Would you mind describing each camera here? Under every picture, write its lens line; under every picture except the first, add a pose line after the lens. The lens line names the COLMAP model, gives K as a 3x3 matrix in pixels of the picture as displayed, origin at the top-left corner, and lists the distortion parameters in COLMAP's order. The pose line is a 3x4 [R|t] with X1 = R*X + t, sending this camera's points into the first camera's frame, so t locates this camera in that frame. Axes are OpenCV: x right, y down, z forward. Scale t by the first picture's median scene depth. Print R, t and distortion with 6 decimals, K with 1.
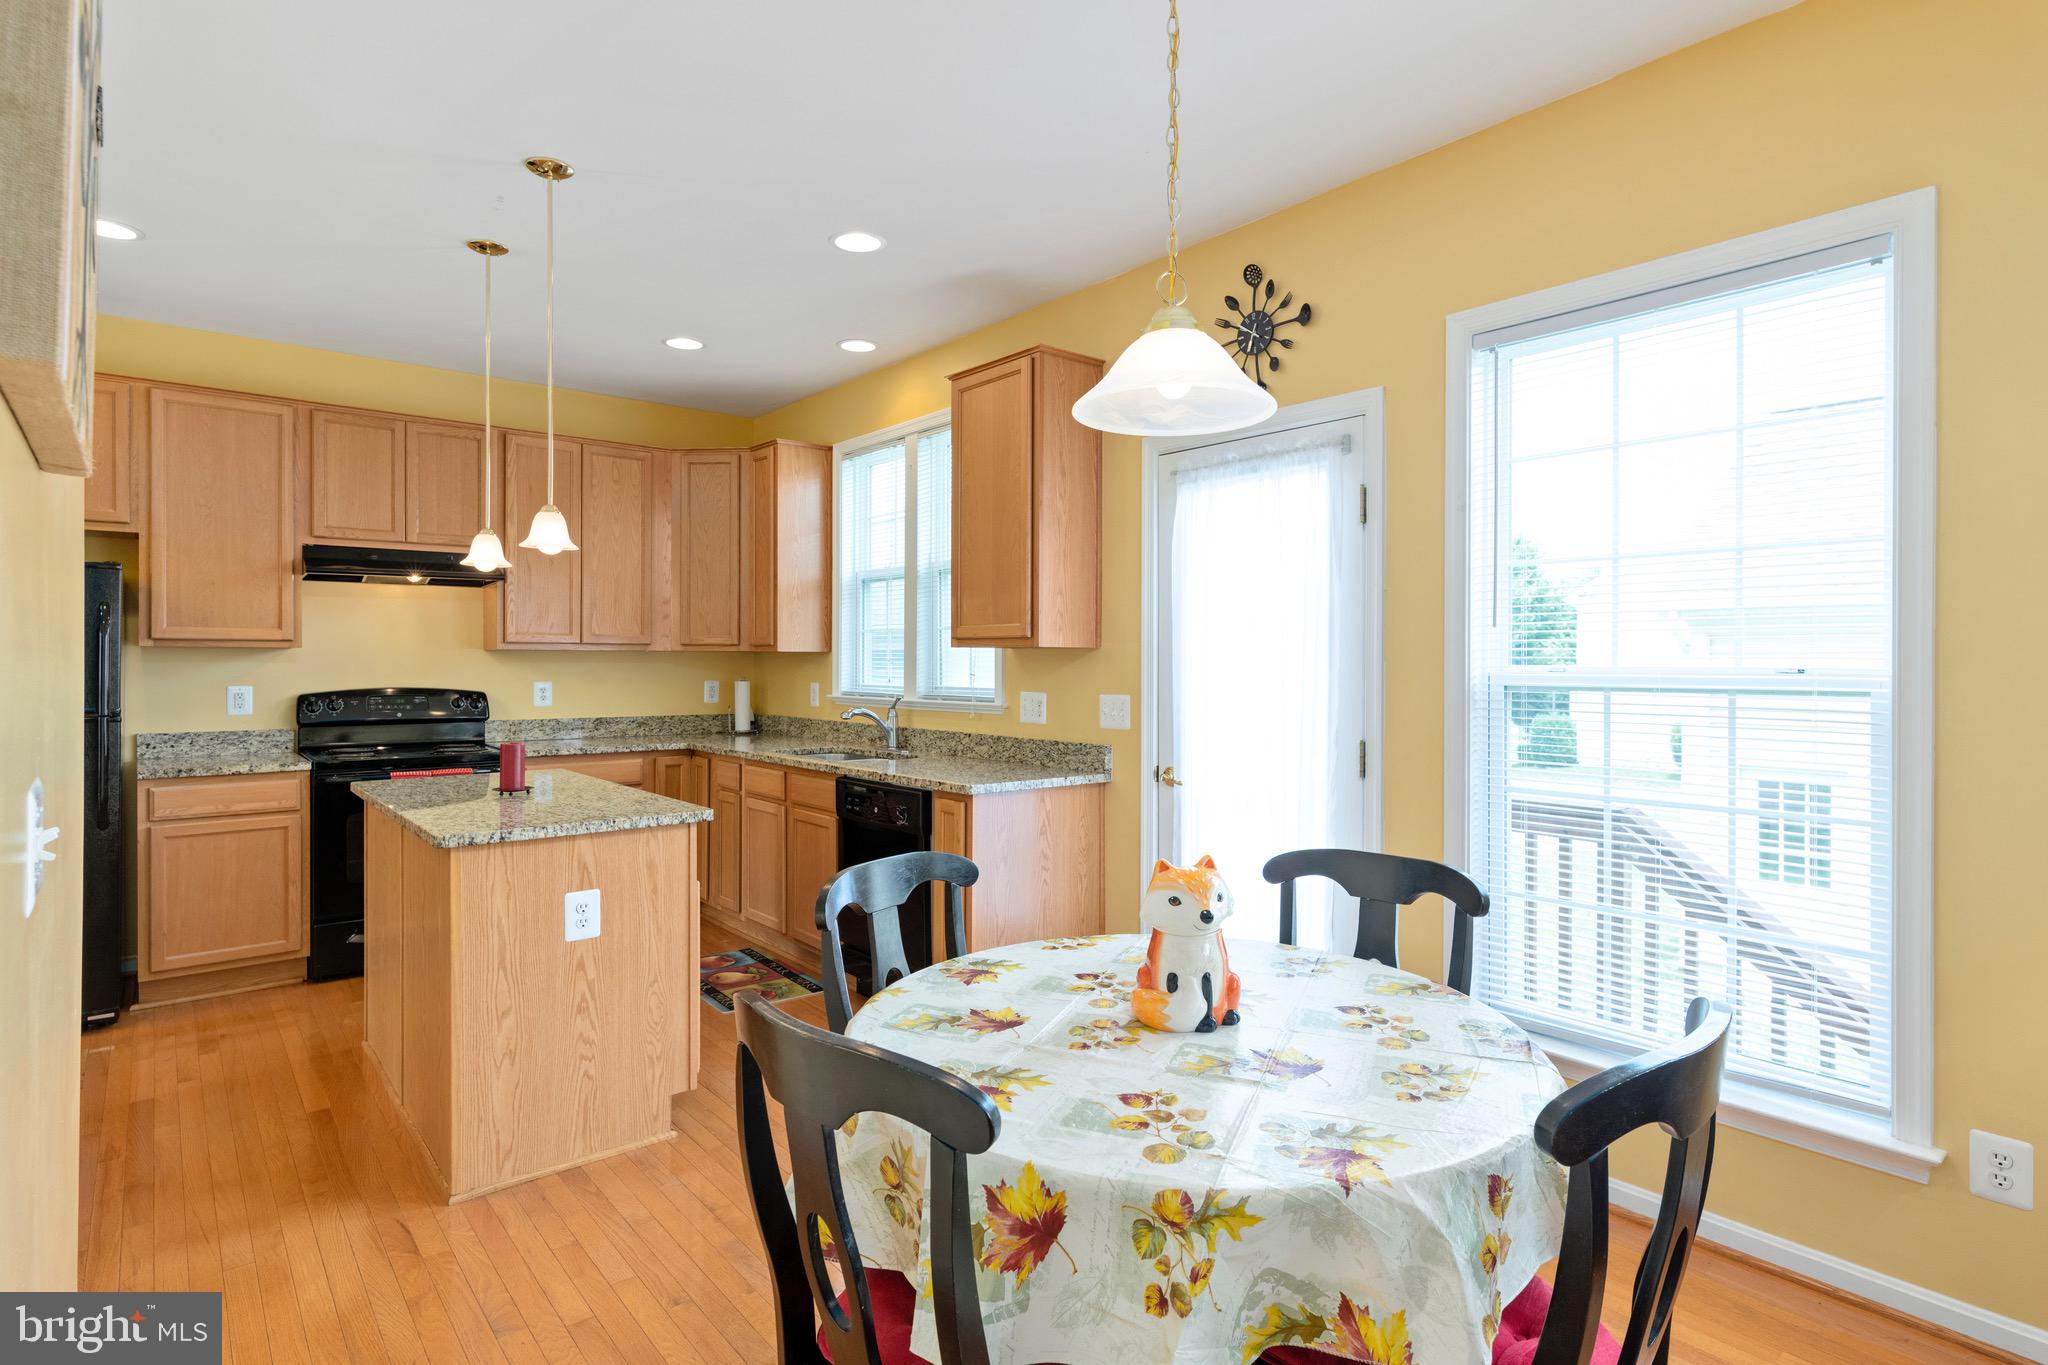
lens RADIAL K [[1054.2, 0, 1033.2], [0, 1054.2, 664.6], [0, 0, 1]] dist [0.006995, -0.001132]
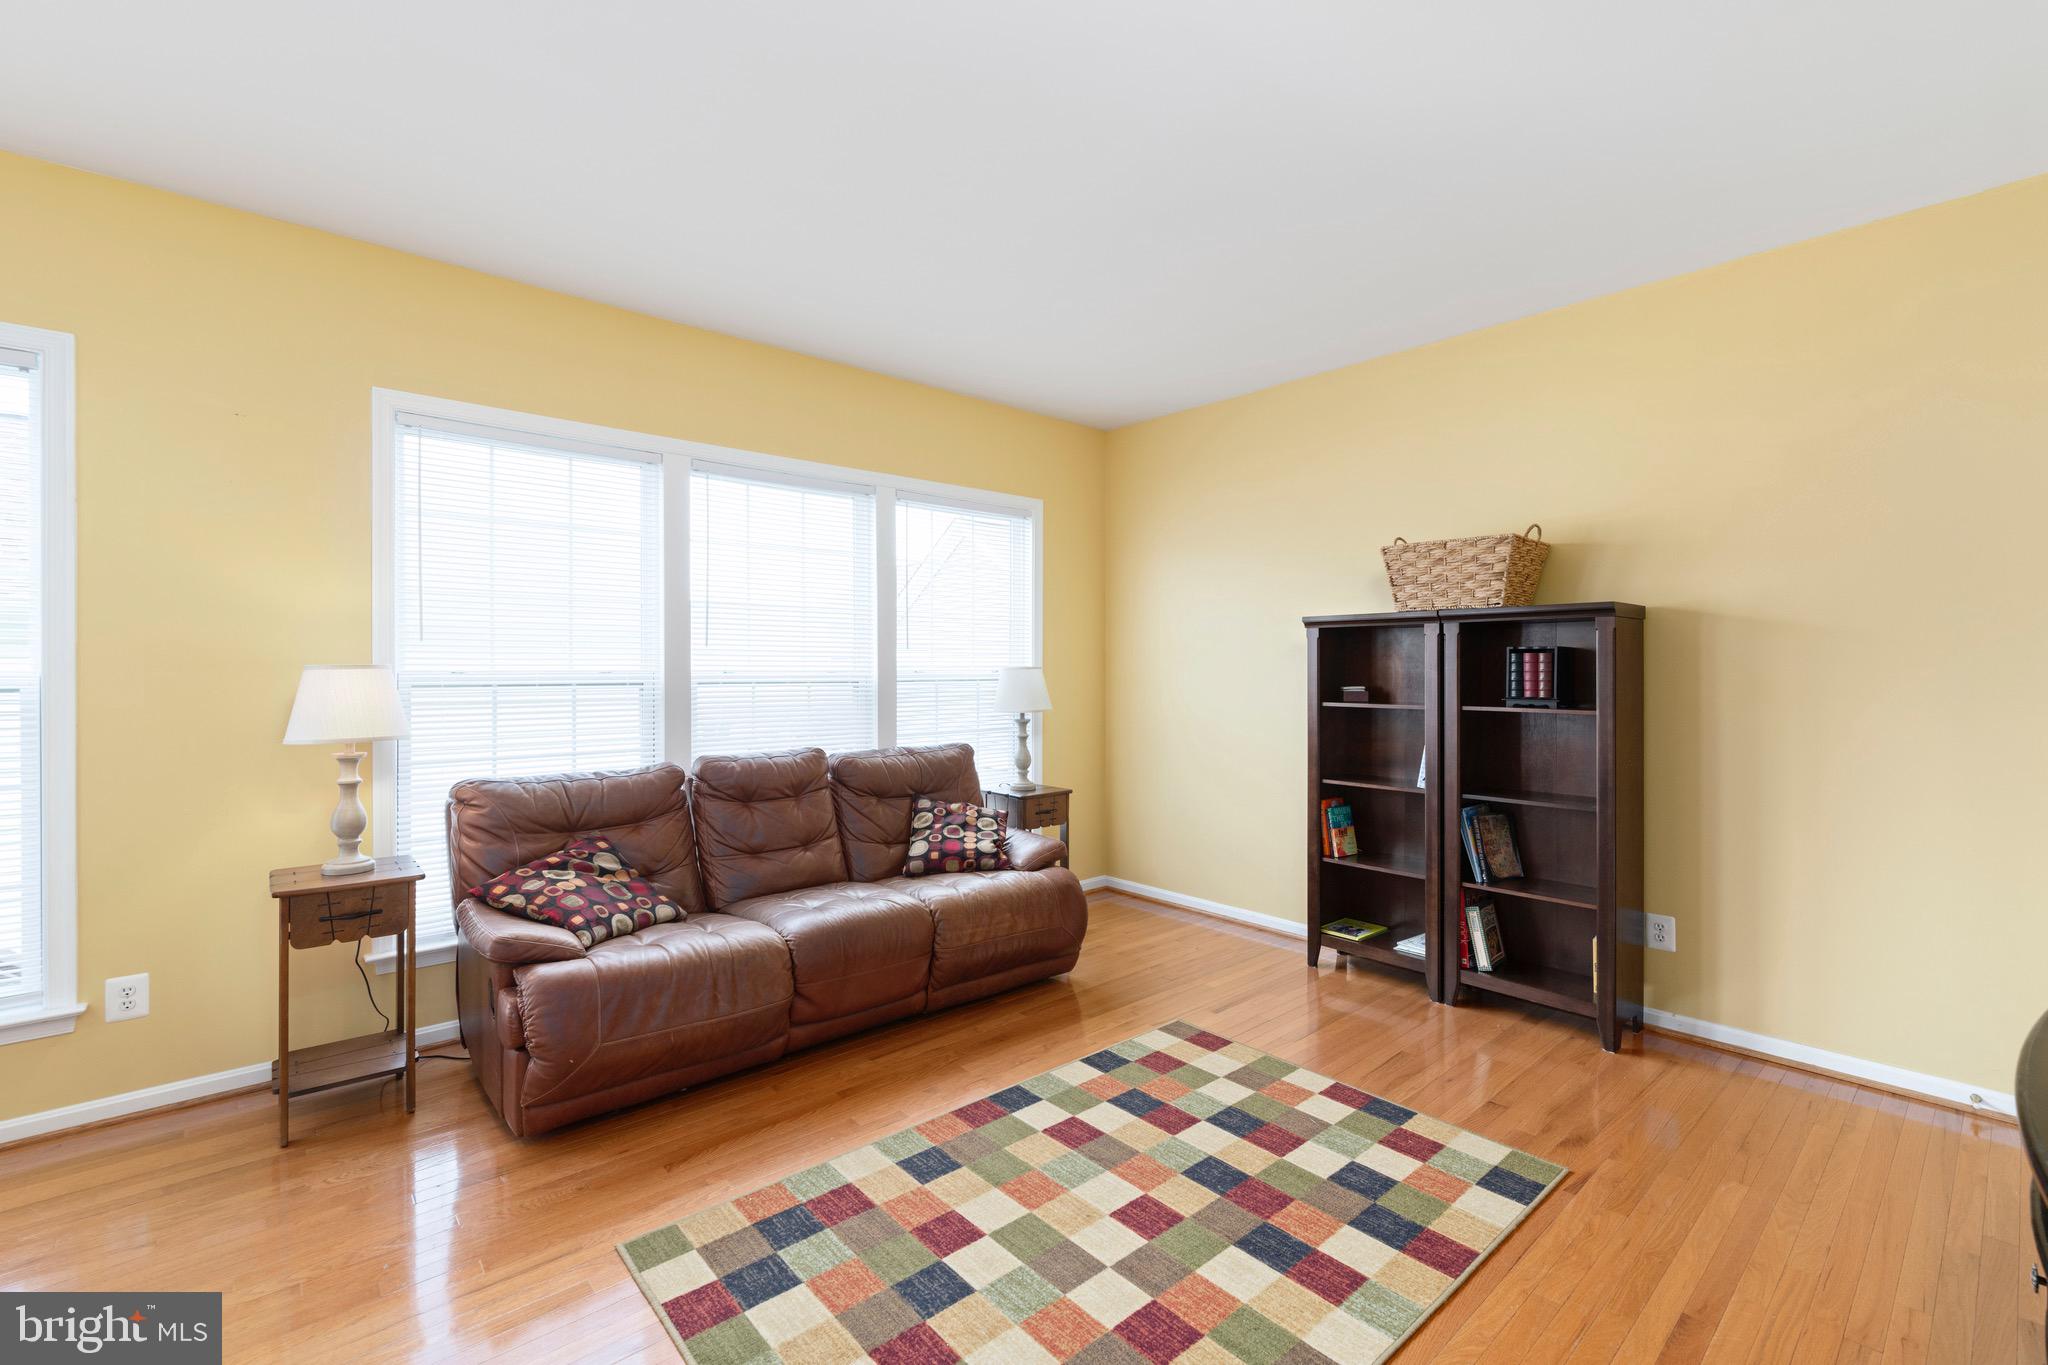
lens RADIAL K [[882.0, 0, 1028.9], [0, 882.0, 671.6], [0, 0, 1]] dist [0.001519, -0.001169]
pose [[-0.025908, -0.004908, 0.999652, -0.181891], [0.002871, 0.999983, 0.004984, 0.001096], [-0.999660, 0.002999, -0.025894, -0.125133]]
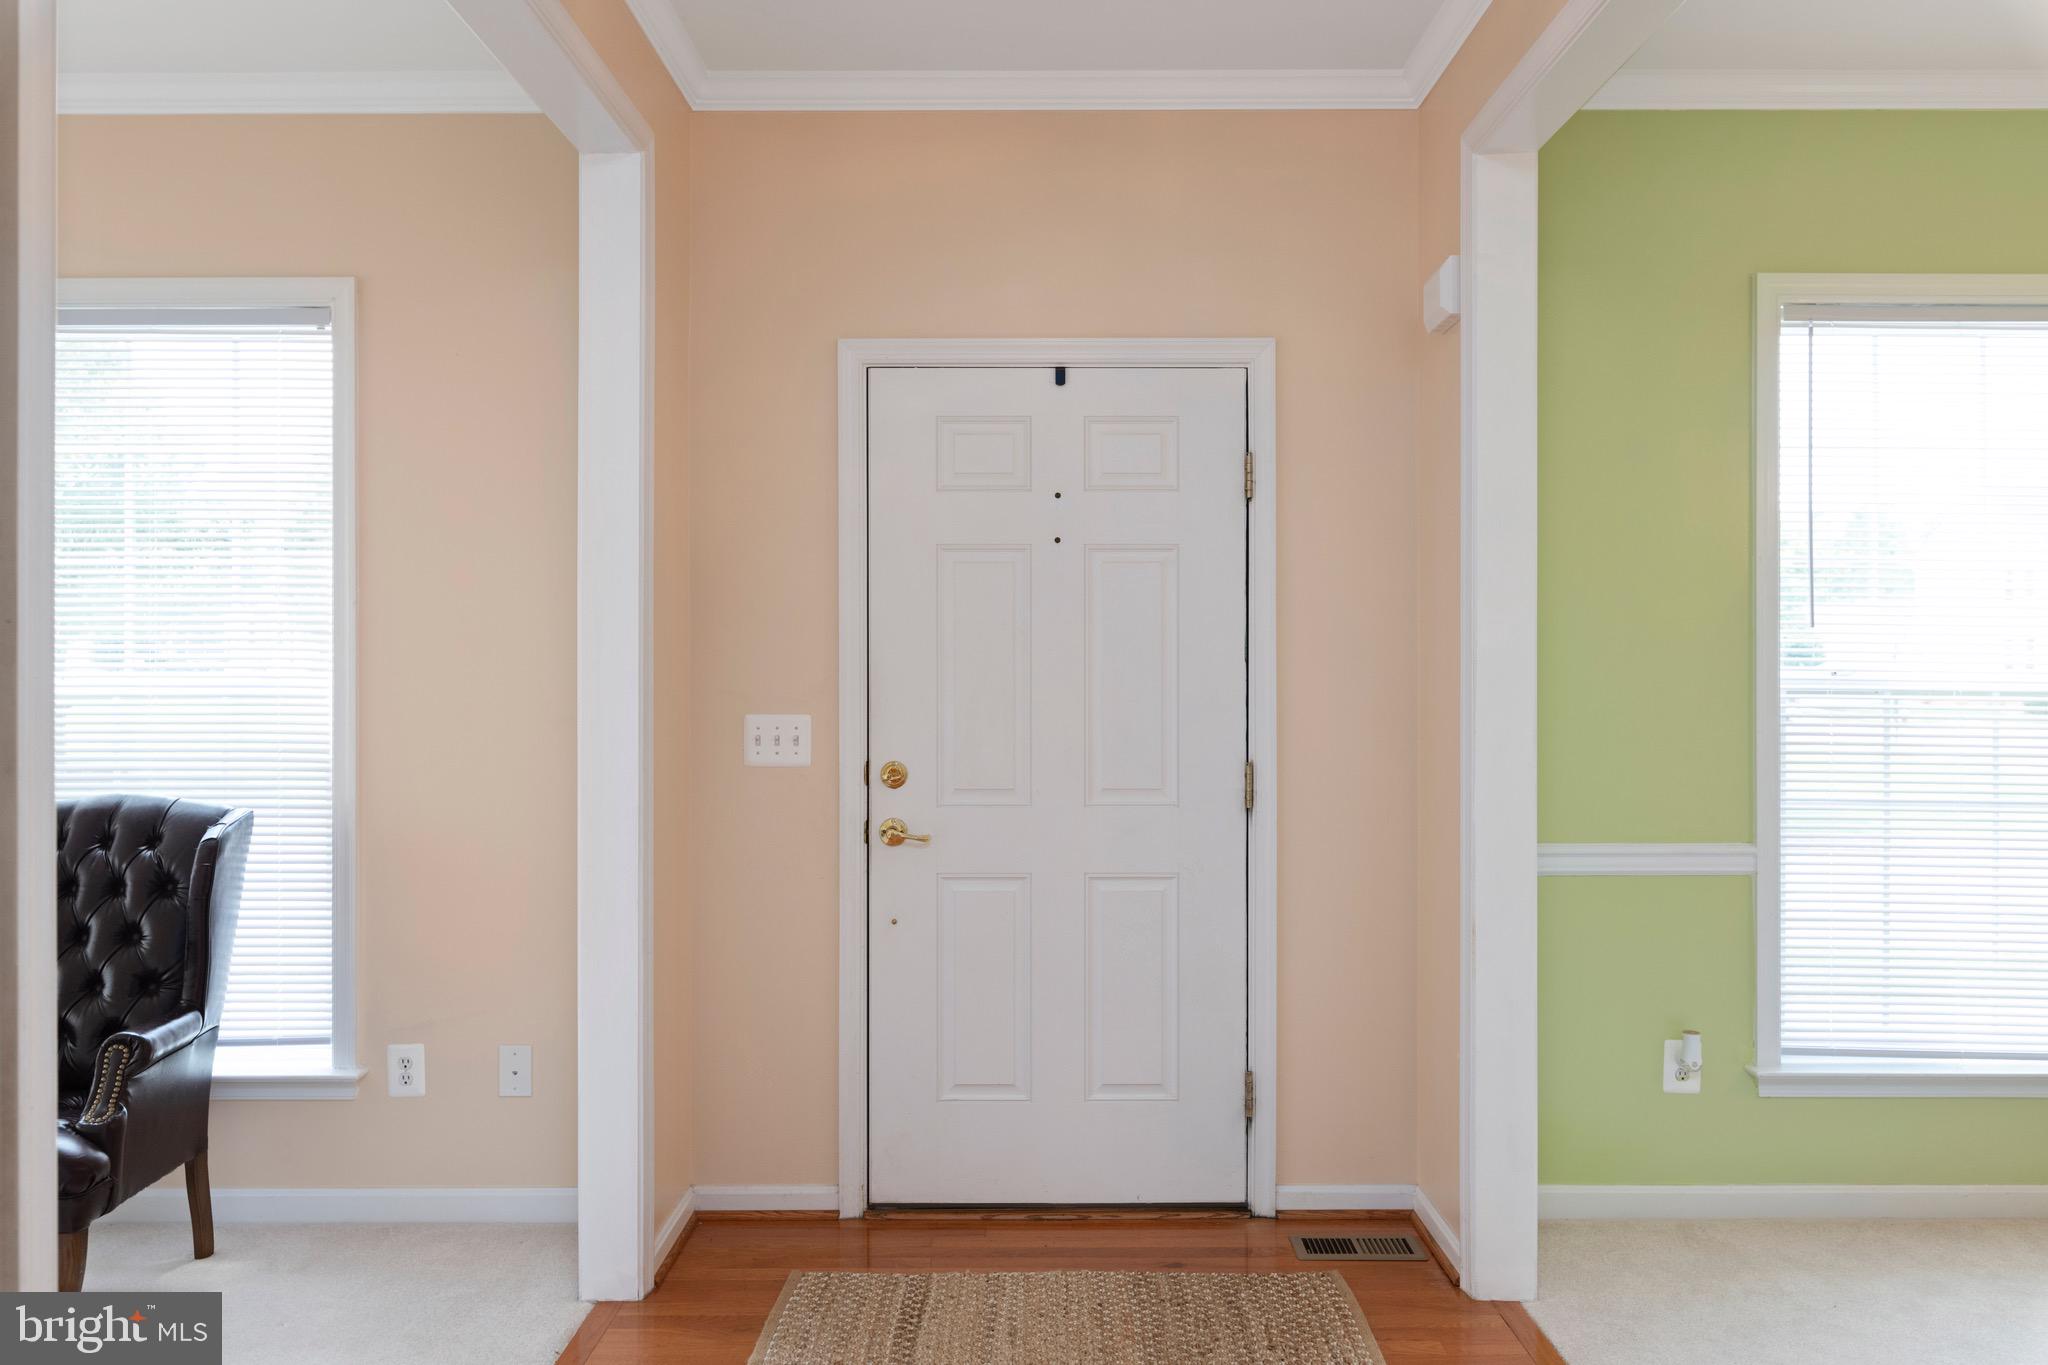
lens RADIAL K [[1442.7, 0, 1026.0], [0, 1442.7, 677.5], [0, 0, 1]] dist [-0.001731, -0.001819]
pose [[0.644484, -0.008963, 0.764565, 0.036161], [0.006673, 0.999959, 0.006097, 0.001156], [-0.764588, 0.001173, 0.644518, -0.310322]]
